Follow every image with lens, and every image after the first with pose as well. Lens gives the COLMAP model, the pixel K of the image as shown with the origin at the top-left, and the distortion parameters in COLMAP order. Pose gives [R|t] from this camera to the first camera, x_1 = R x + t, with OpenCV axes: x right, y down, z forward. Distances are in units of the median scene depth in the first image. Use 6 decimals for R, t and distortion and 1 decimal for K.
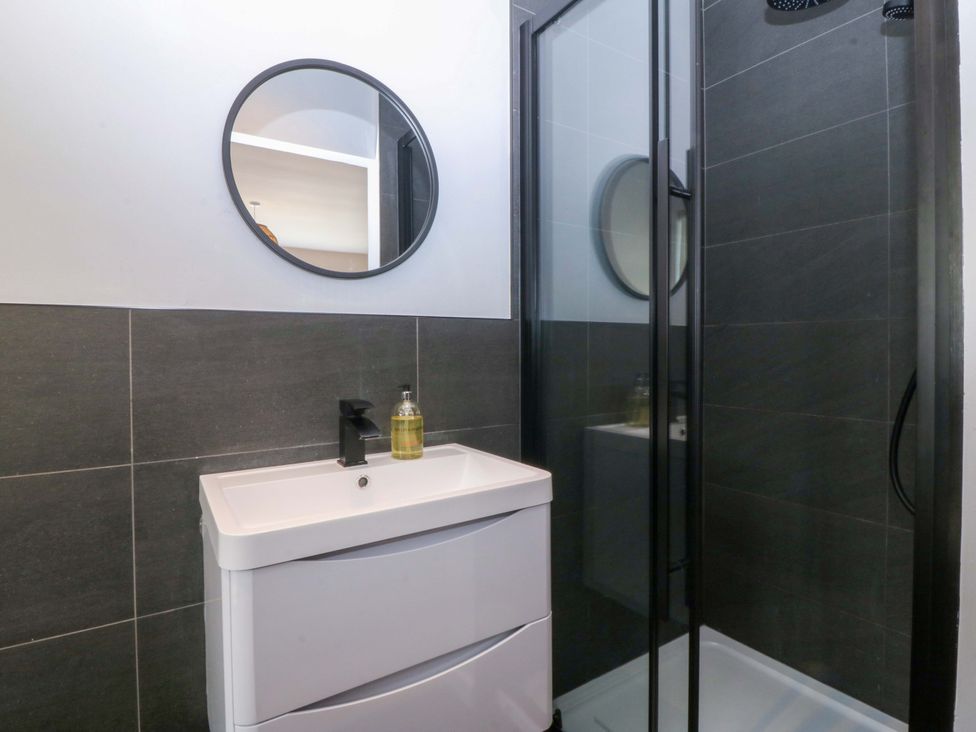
lens RADIAL K [[515.8, 0, 462.4], [0, 515.8, 354.5], [0, 0, 1]] dist [-0.005000, -0.001457]
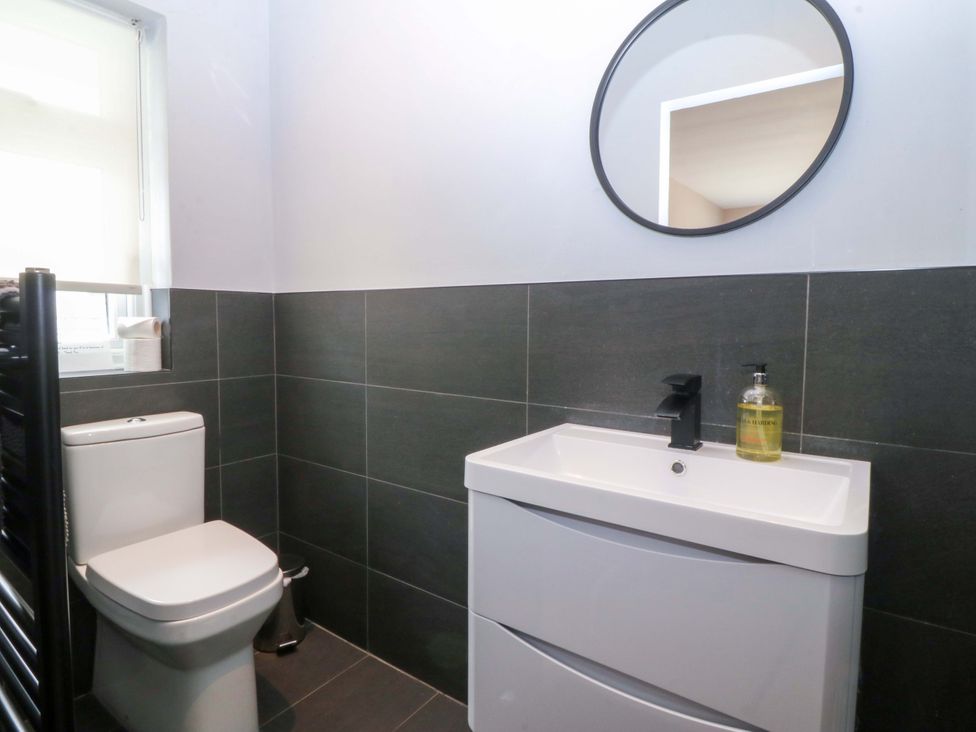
lens RADIAL K [[515.8, 0, 478.0], [0, 515.8, 353.1], [0, 0, 1]] dist [-0.005000, -0.001457]
pose [[0.385039, 0.070882, -0.920174, 0.440611], [-0.020849, 0.997460, 0.068112, -0.001575], [0.922665, -0.007042, 0.385539, 0.321175]]
